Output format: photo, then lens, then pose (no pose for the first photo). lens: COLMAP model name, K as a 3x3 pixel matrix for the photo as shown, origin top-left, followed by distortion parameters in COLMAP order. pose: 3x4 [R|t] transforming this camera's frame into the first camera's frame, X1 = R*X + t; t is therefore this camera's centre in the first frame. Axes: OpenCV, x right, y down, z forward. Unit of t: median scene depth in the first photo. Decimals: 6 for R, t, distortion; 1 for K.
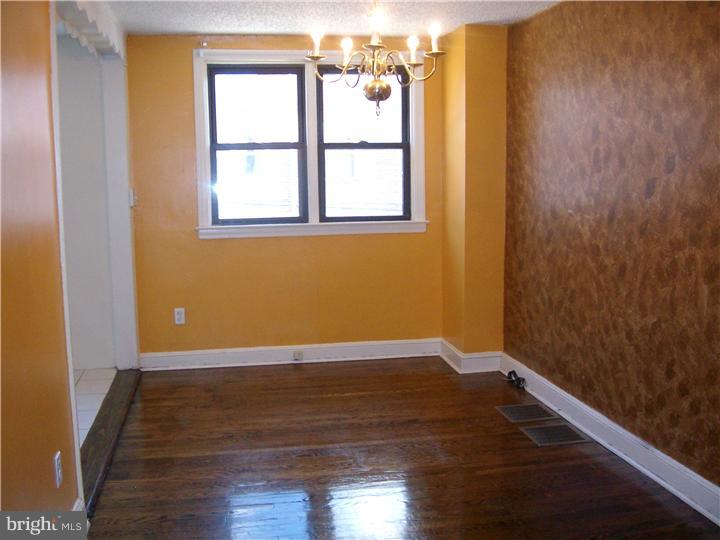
lens RADIAL K [[753.7, 0, 363.8], [0, 753.7, 268.0], [0, 0, 1]] dist [-0.093948, 0.000000]
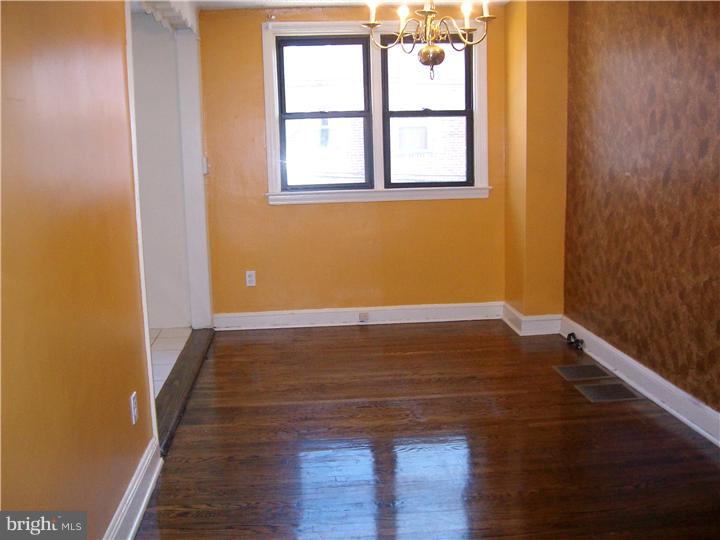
lens RADIAL K [[753.7, 0, 367.0], [0, 753.7, 267.7], [0, 0, 1]] dist [-0.093948, 0.000000]
pose [[0.995201, 0.003641, -0.097787, 0.021168], [-0.000501, 0.999484, 0.032113, 0.016750], [0.097854, -0.031910, 0.994689, -0.034589]]
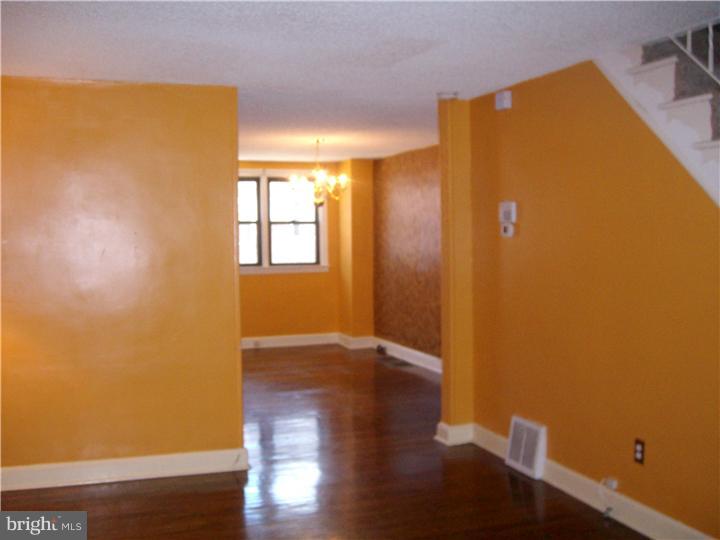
lens RADIAL K [[753.7, 0, 360.7], [0, 753.7, 270.0], [0, 0, 1]] dist [-0.093948, 0.000000]
pose [[0.986022, -0.005614, 0.166520, -0.157963], [0.020142, 0.996119, -0.085684, 0.116207], [-0.165393, 0.087841, 0.982308, -0.852183]]
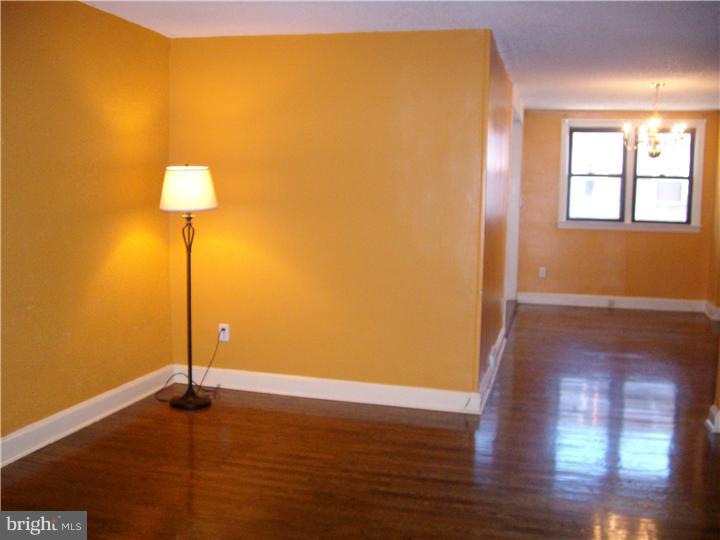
lens RADIAL K [[753.7, 0, 359.4], [0, 753.7, 272.2], [0, 0, 1]] dist [-0.093948, 0.000000]
pose [[0.902887, 0.073815, -0.423493, 0.115694], [-0.083569, 0.996492, -0.004480, 0.118752], [0.421677, 0.039436, 0.905888, -0.820977]]
